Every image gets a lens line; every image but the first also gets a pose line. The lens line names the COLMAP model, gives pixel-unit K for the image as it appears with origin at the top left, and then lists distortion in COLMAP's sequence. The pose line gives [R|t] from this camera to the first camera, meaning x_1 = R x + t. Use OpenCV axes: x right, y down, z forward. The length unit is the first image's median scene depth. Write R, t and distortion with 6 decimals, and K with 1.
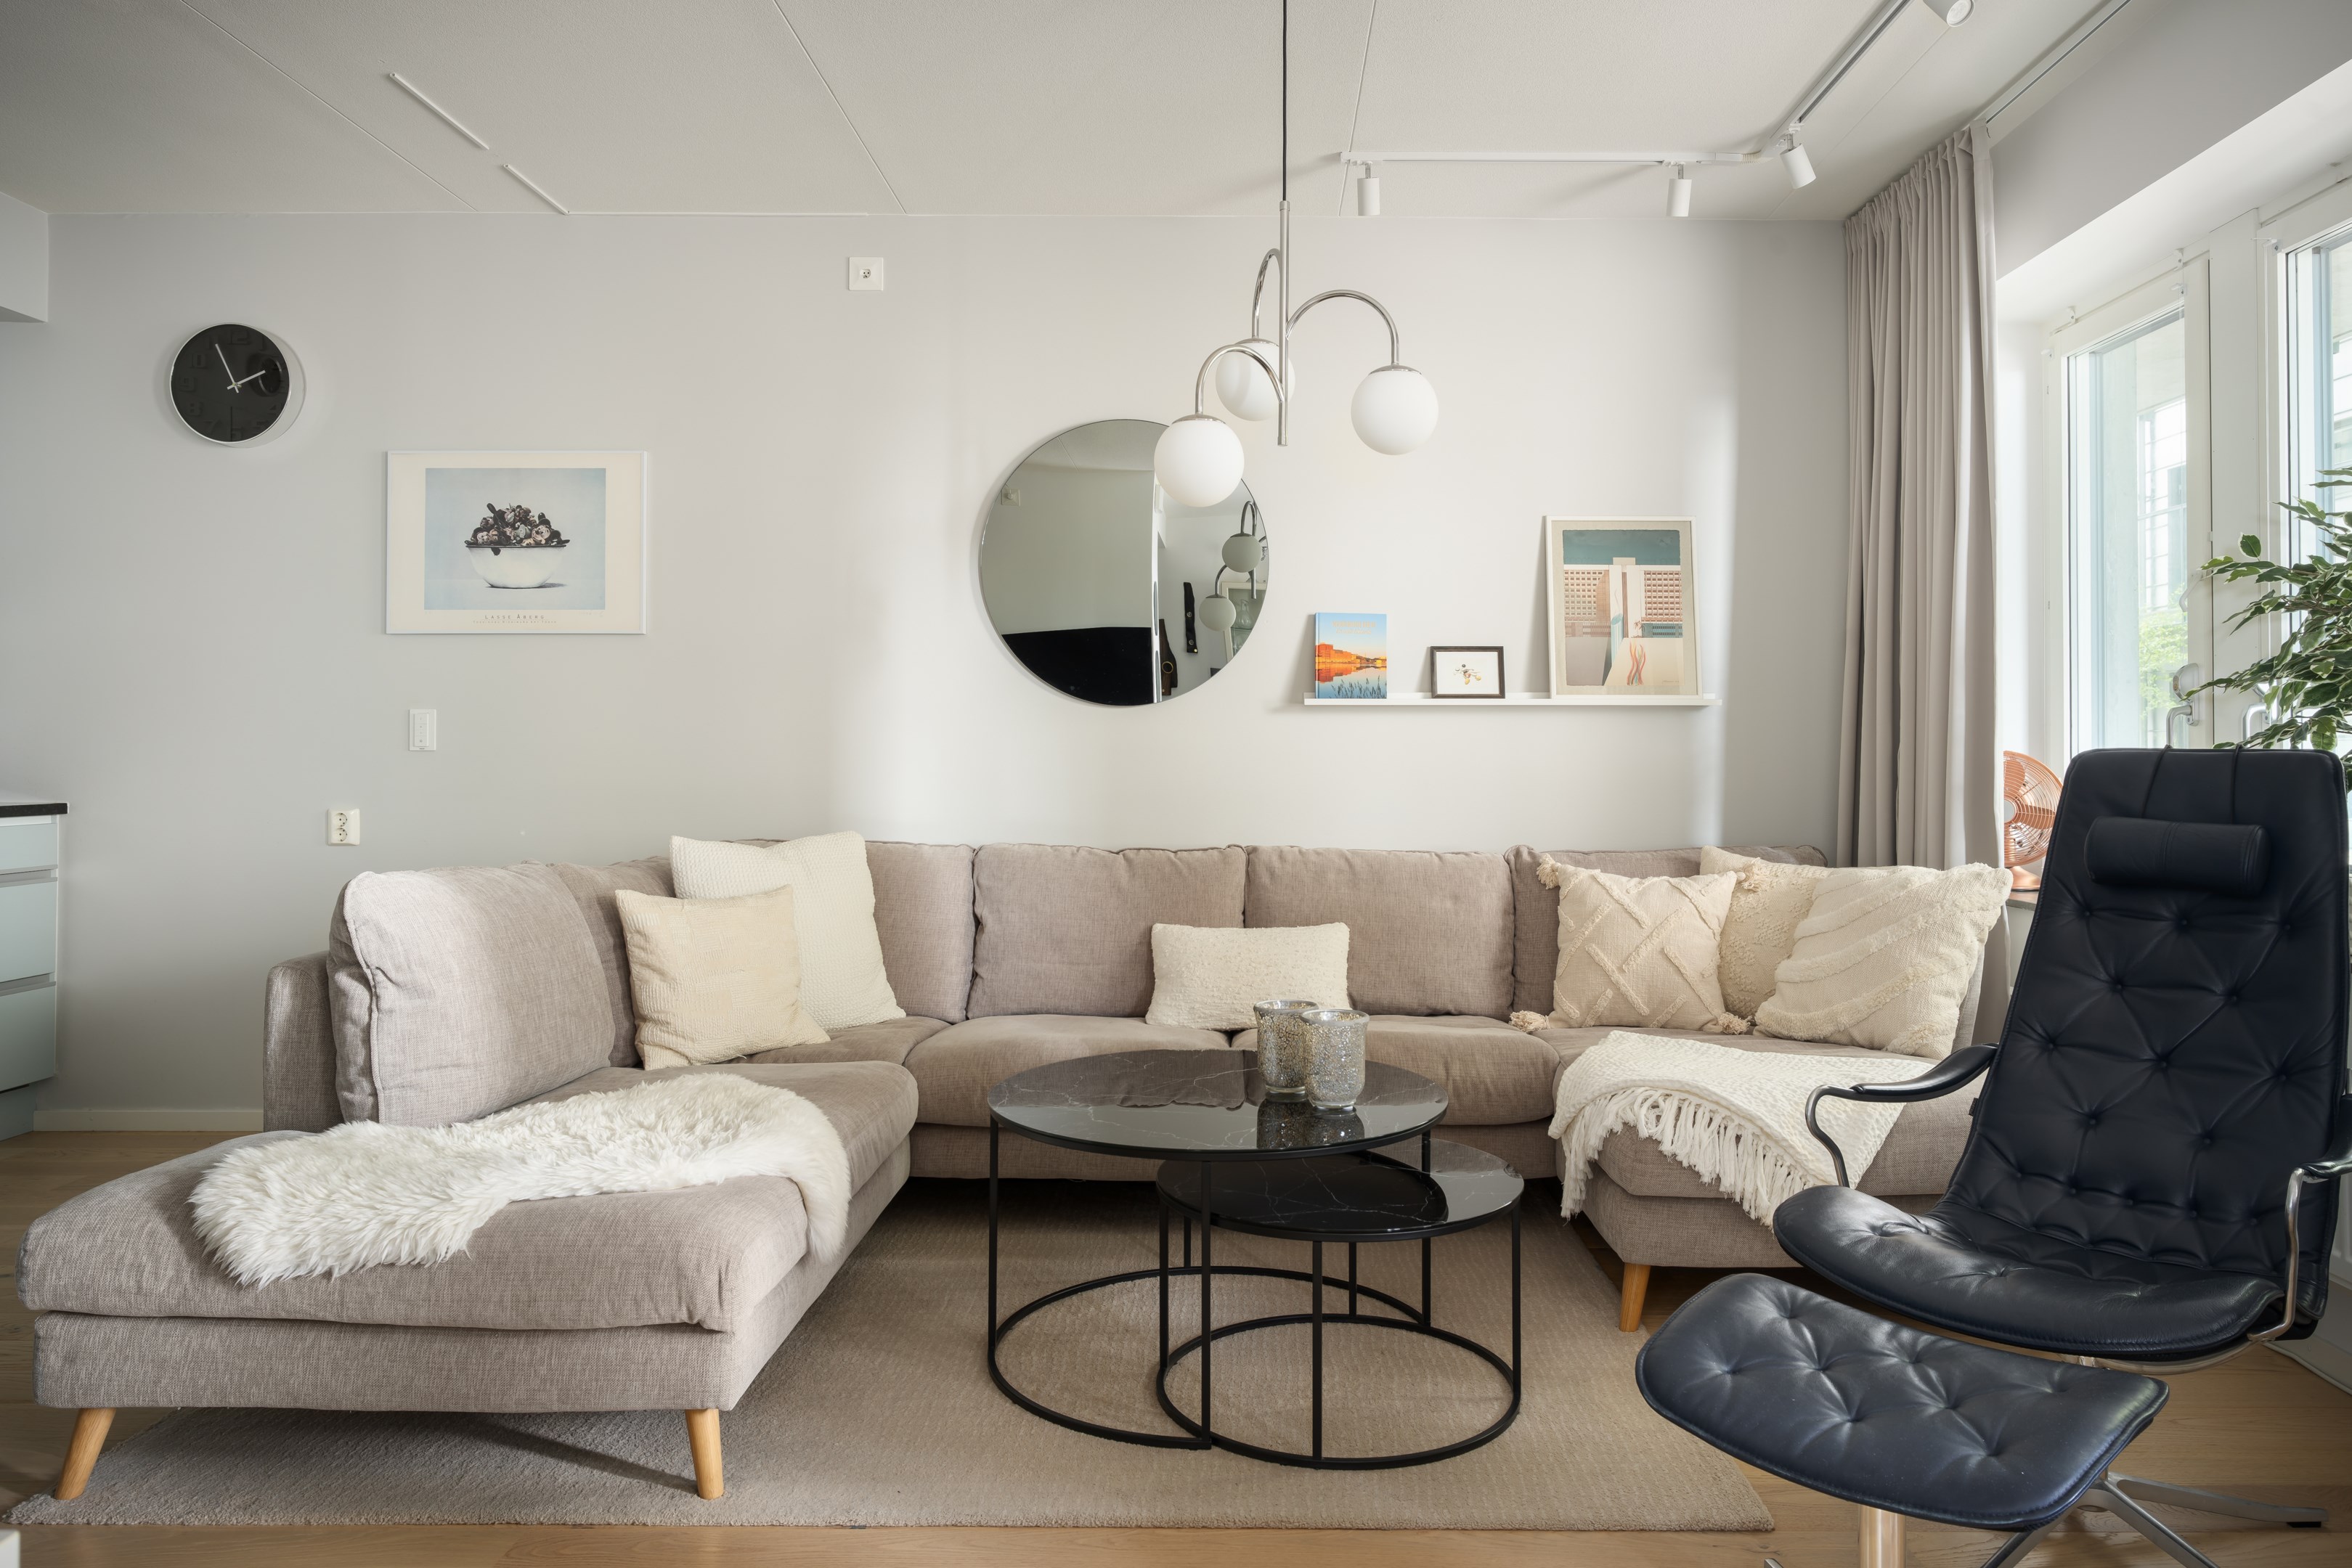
lens RADIAL K [[1553.5, 0, 1243.7], [0, 1553.5, 729.8], [0, 0, 1]] dist [-0.000280, -0.000363]
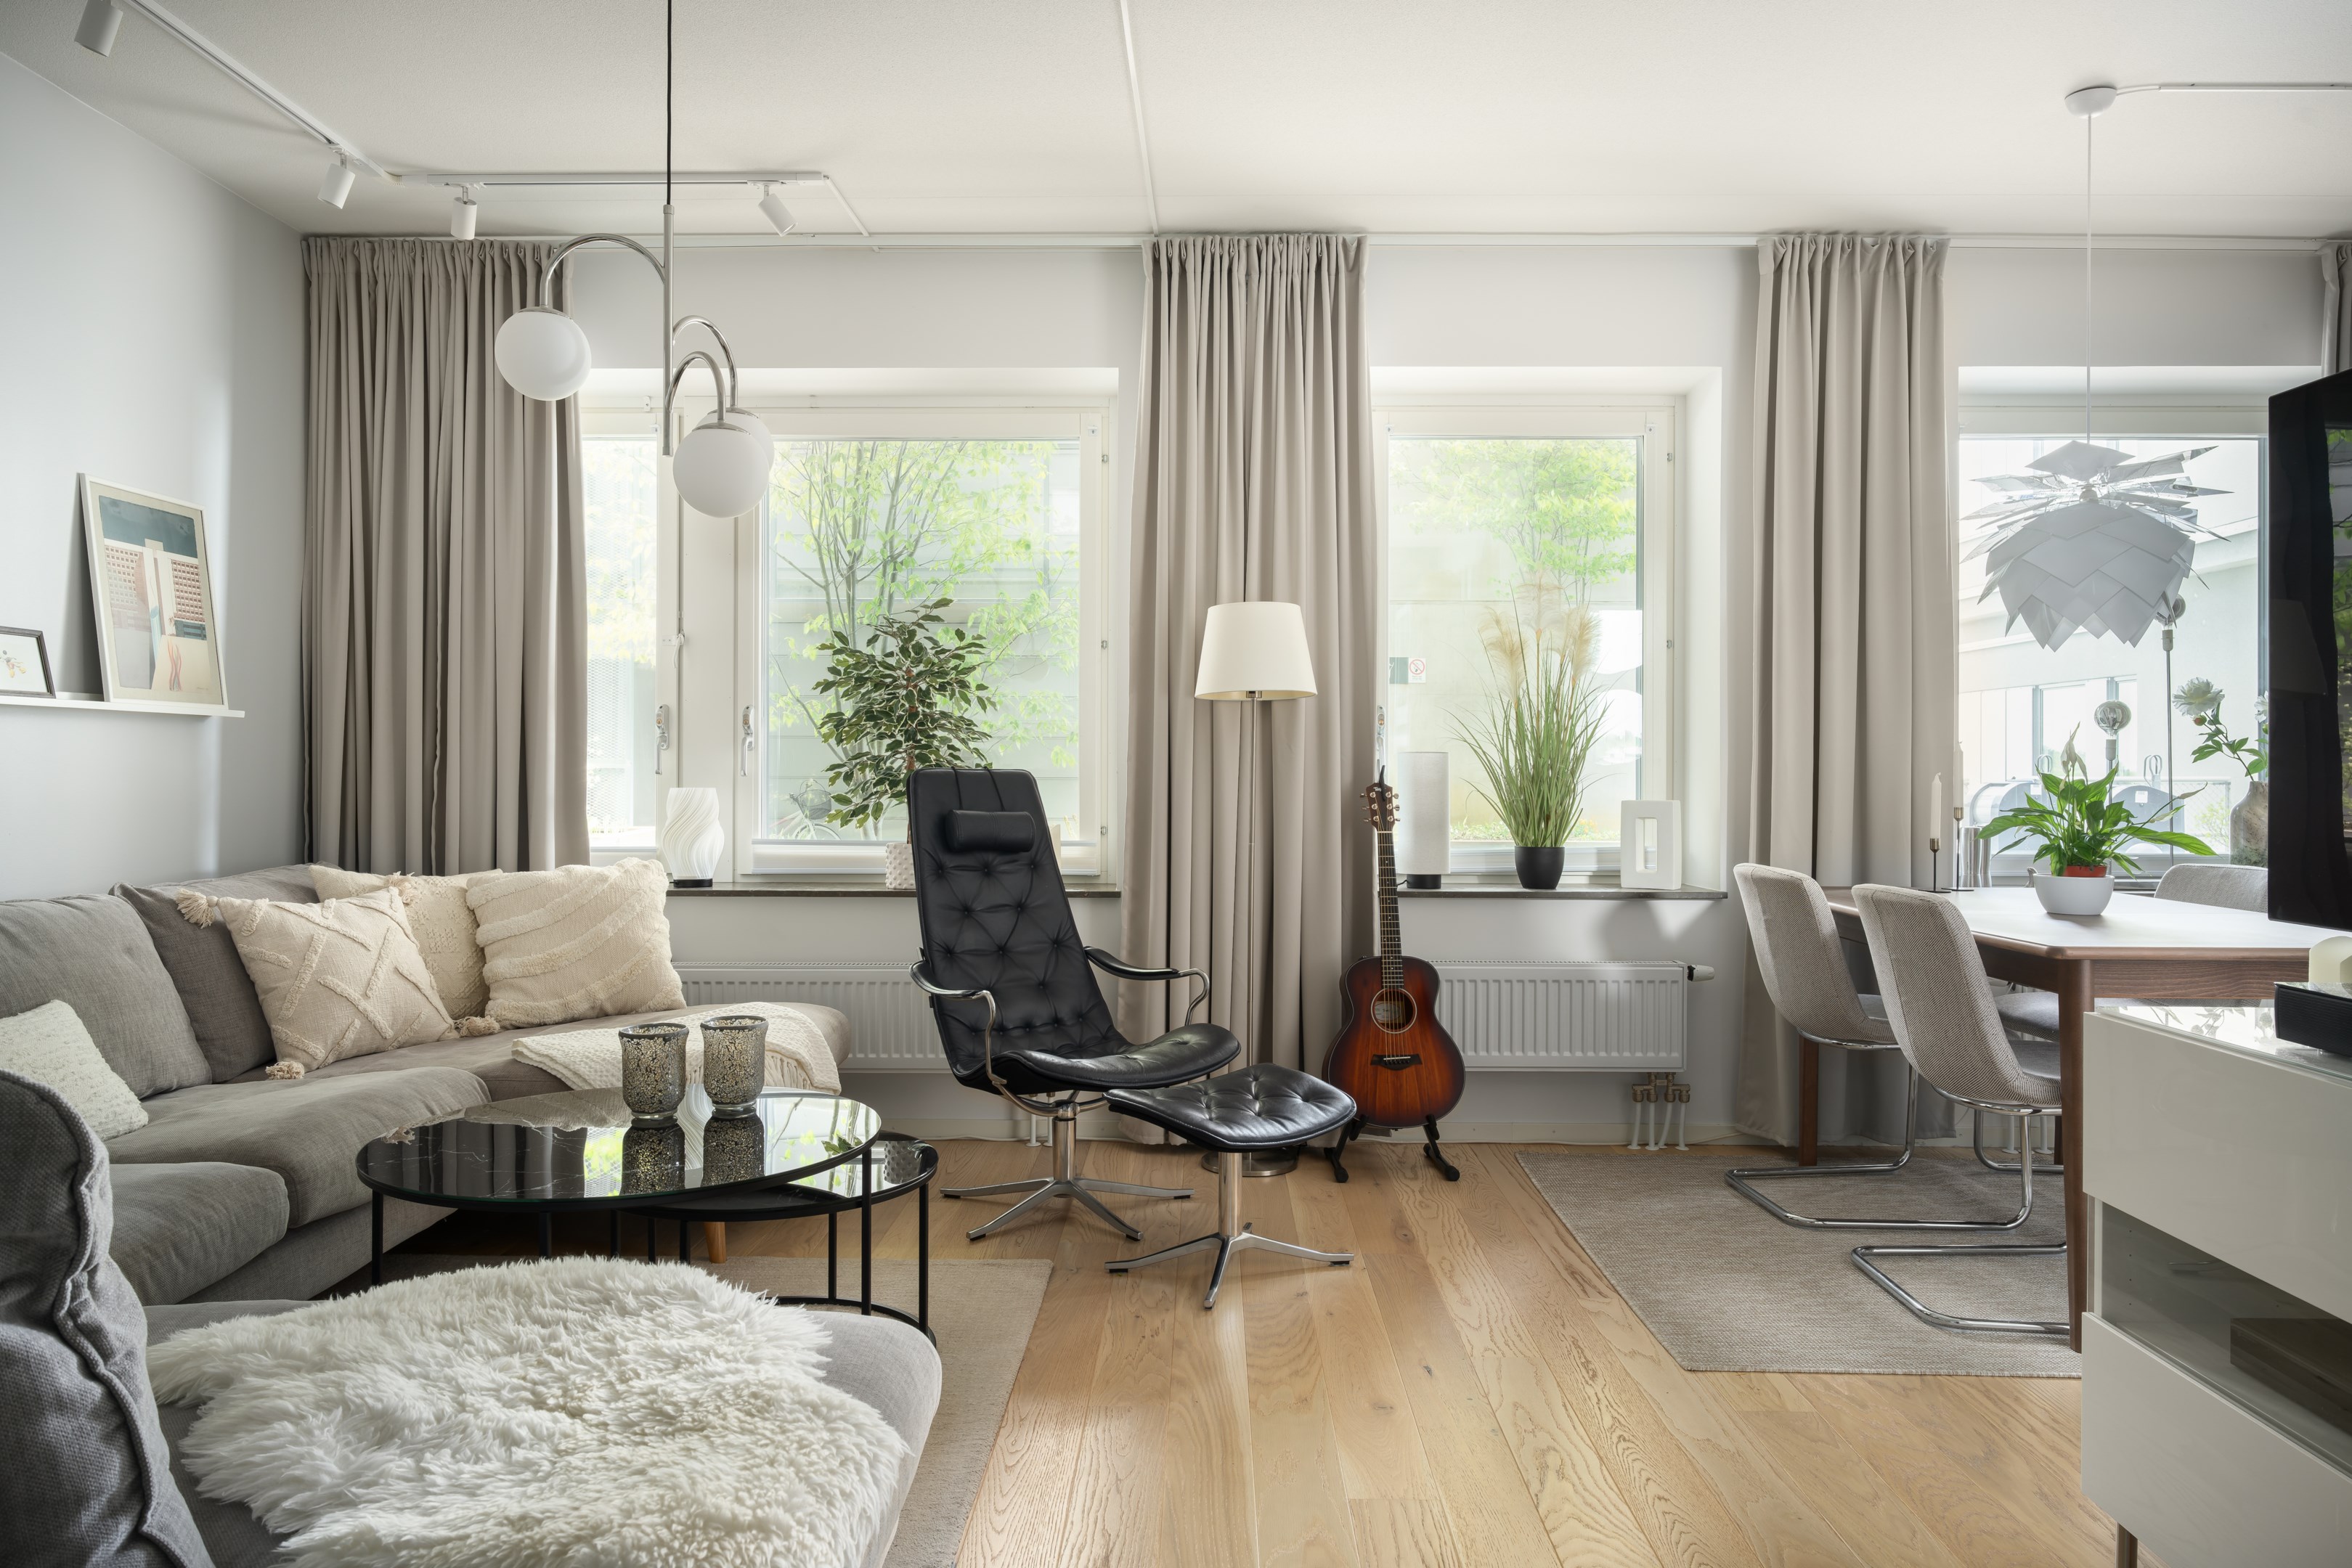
lens RADIAL K [[1529.4, 0, 1188.7], [0, 1529.4, 769.0], [0, 0, 1]] dist [-0.000814, 0.002048]
pose [[0.017486, 0.000925, 0.999847, -0.595288], [-0.018296, 0.999832, -0.000605, 0.005249], [-0.999680, -0.018282, 0.017500, 0.417067]]
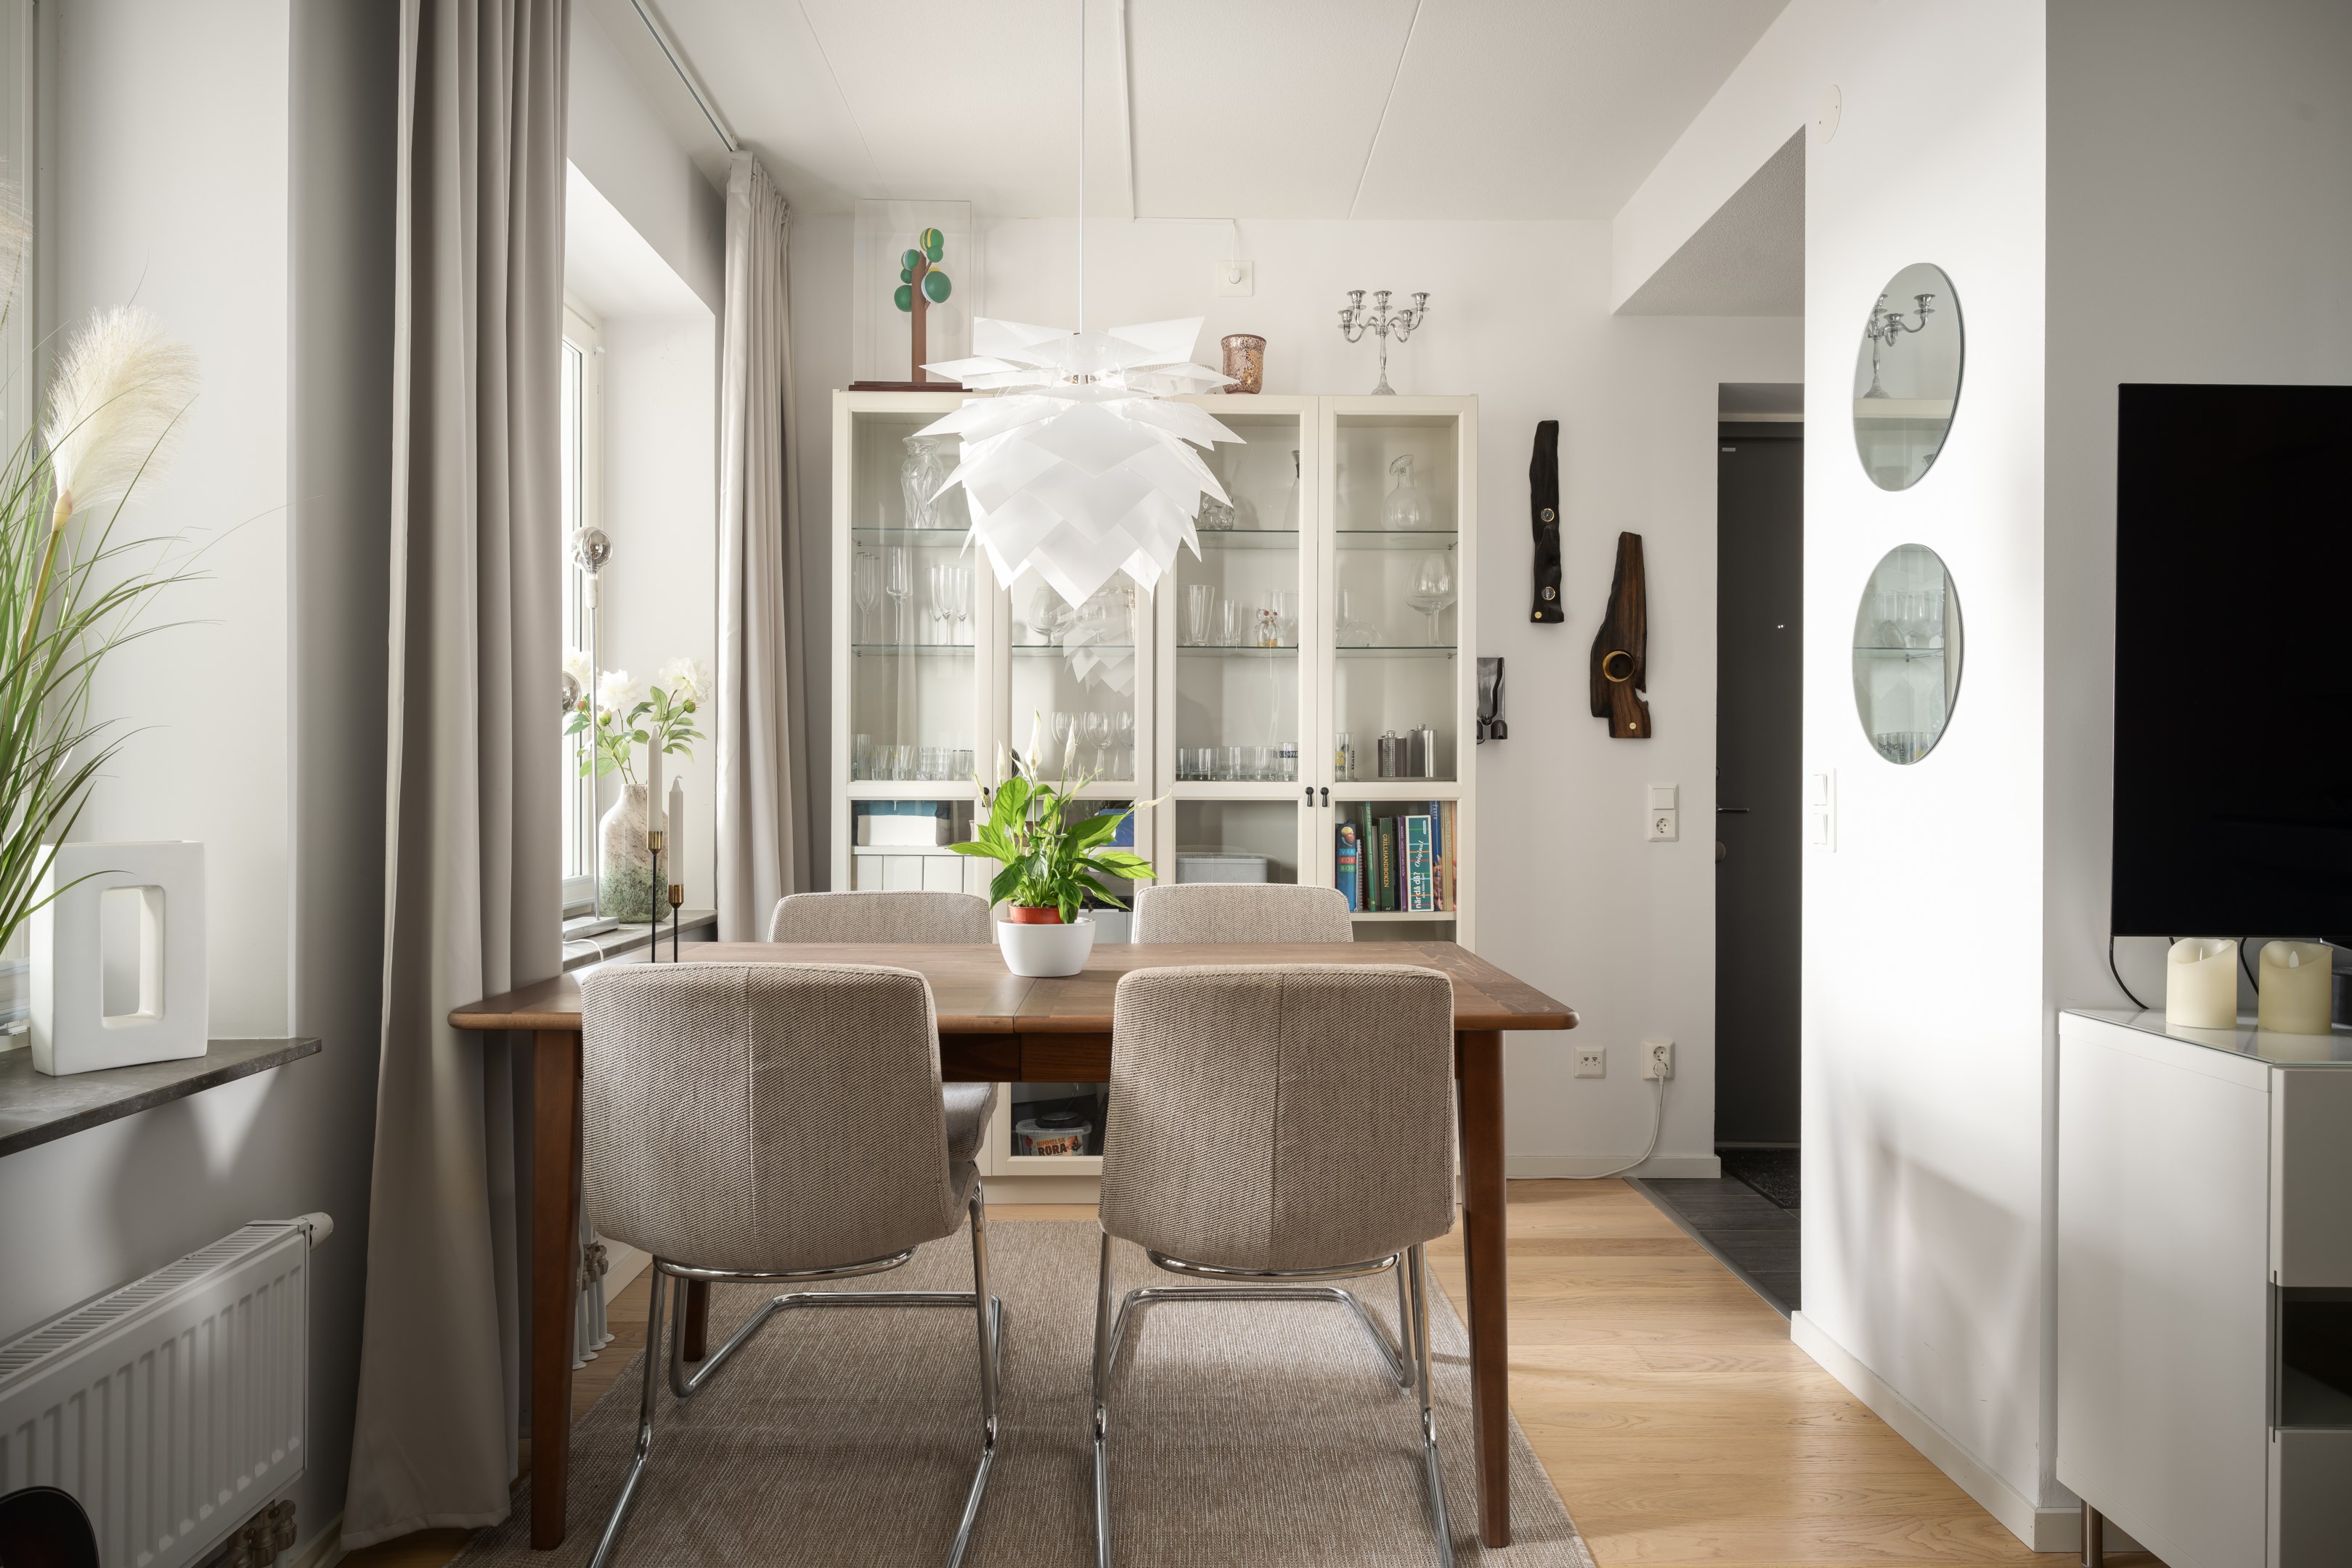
lens RADIAL K [[1528.1, 0, 1176.1], [0, 1528.1, 781.1], [0, 0, 1]] dist [-0.001769, 0.000259]
pose [[-0.999593, -0.006583, -0.027743, 0.182493], [-0.006232, 0.999900, -0.012714, 0.006410], [0.027823, -0.012536, -0.999534, 0.546482]]
